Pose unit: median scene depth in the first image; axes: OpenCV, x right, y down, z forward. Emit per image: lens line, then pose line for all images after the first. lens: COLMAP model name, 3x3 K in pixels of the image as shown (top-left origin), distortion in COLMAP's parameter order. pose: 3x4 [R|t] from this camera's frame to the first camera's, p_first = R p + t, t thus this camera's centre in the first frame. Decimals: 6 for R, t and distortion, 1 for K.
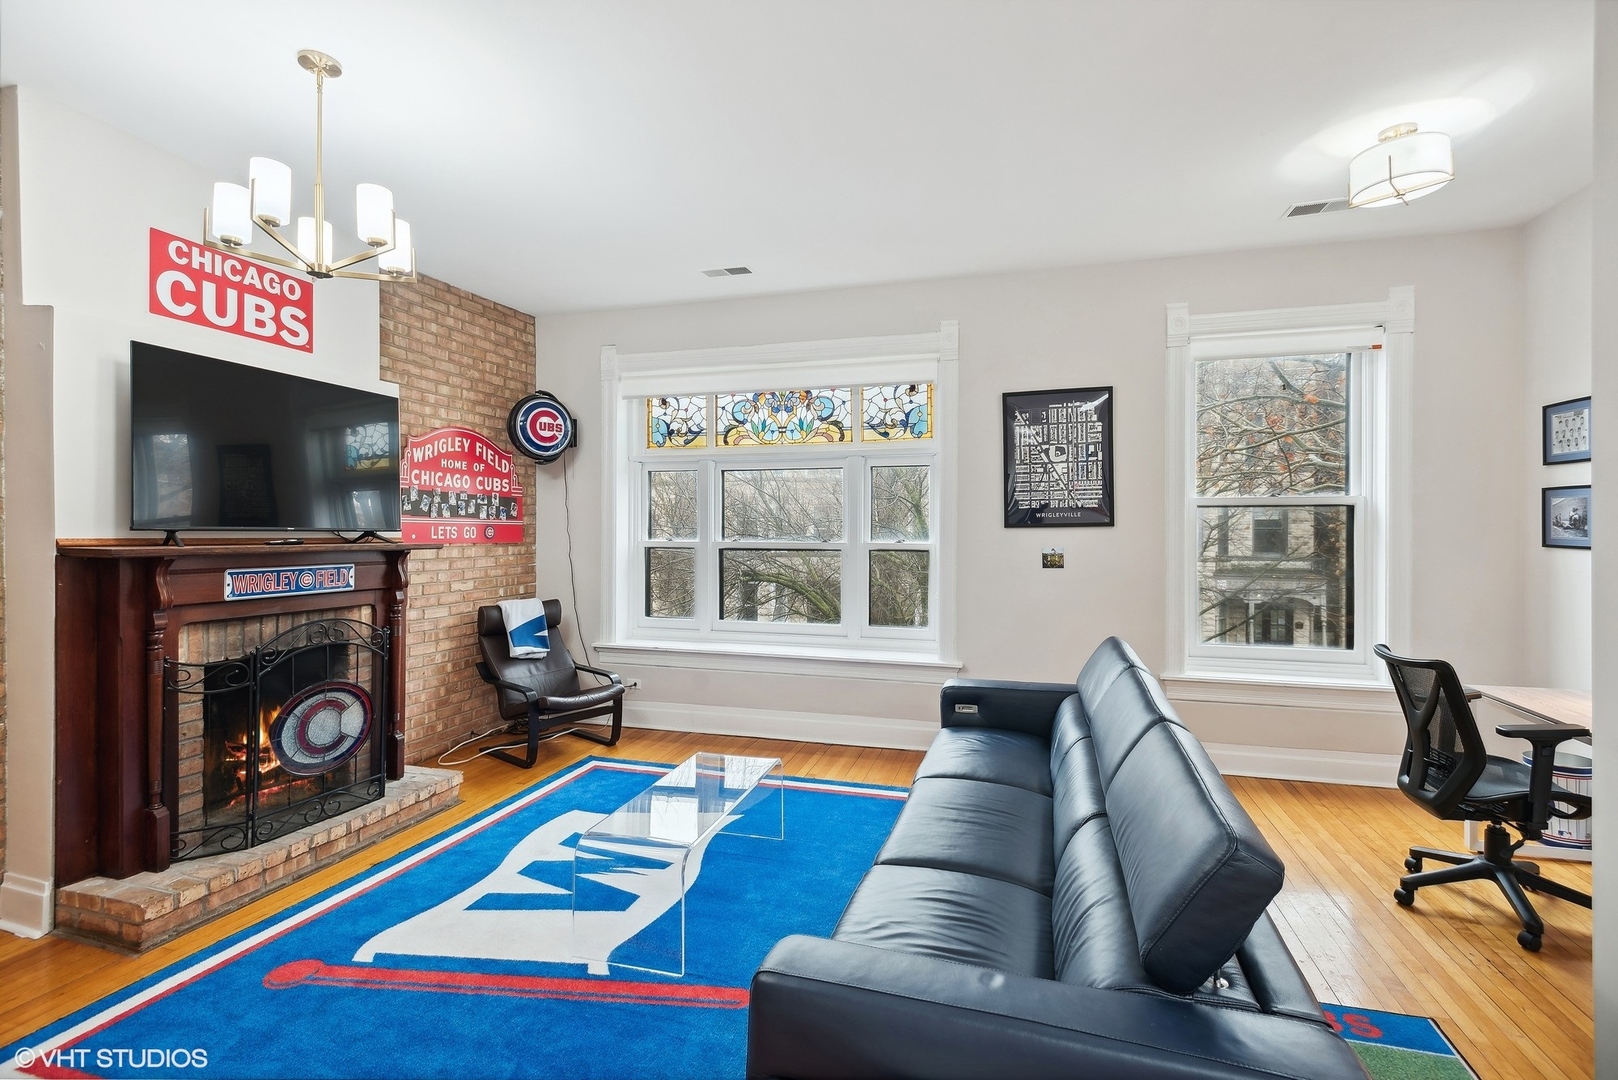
lens RADIAL K [[732.5, 0, 827.0], [0, 732.5, 528.9], [0, 0, 1]] dist [0.017259, -0.005289]
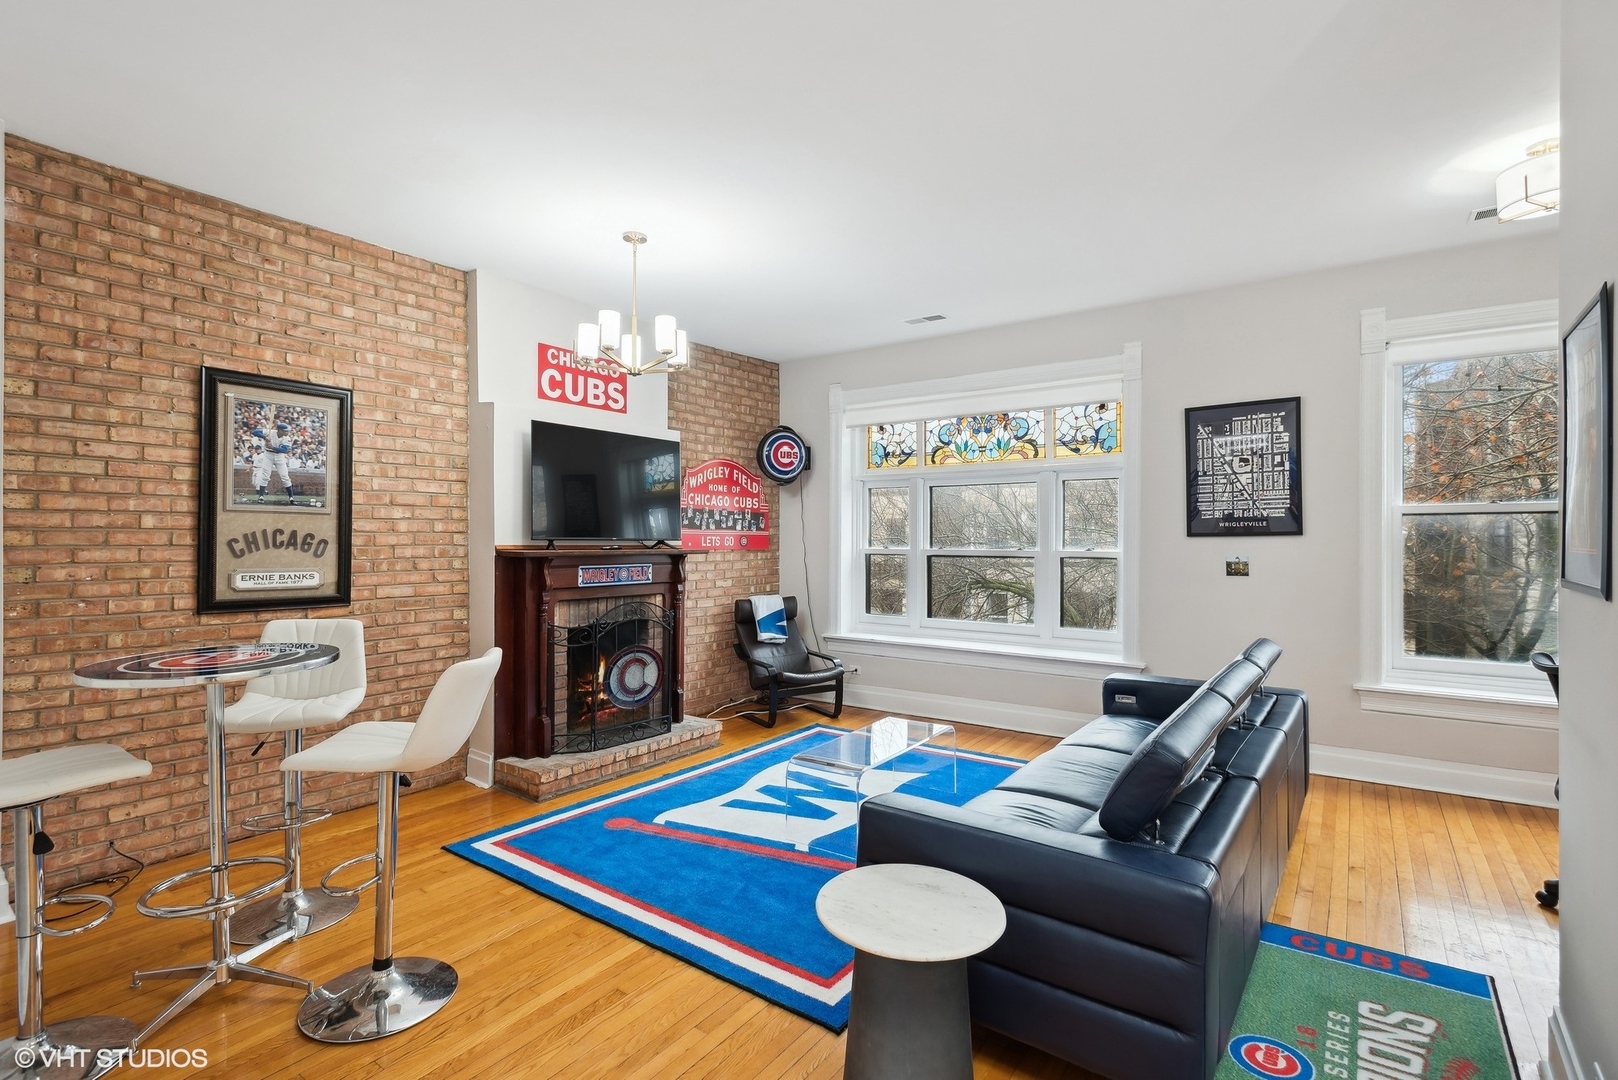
lens RADIAL K [[732.5, 0, 827.0], [0, 732.5, 528.9], [0, 0, 1]] dist [0.017259, -0.005289]
pose [[0.945684, -0.005647, -0.325039, 0.100849], [0.001719, 0.999922, -0.012370, -0.000724], [0.325084, 0.011140, 0.945620, -0.167685]]
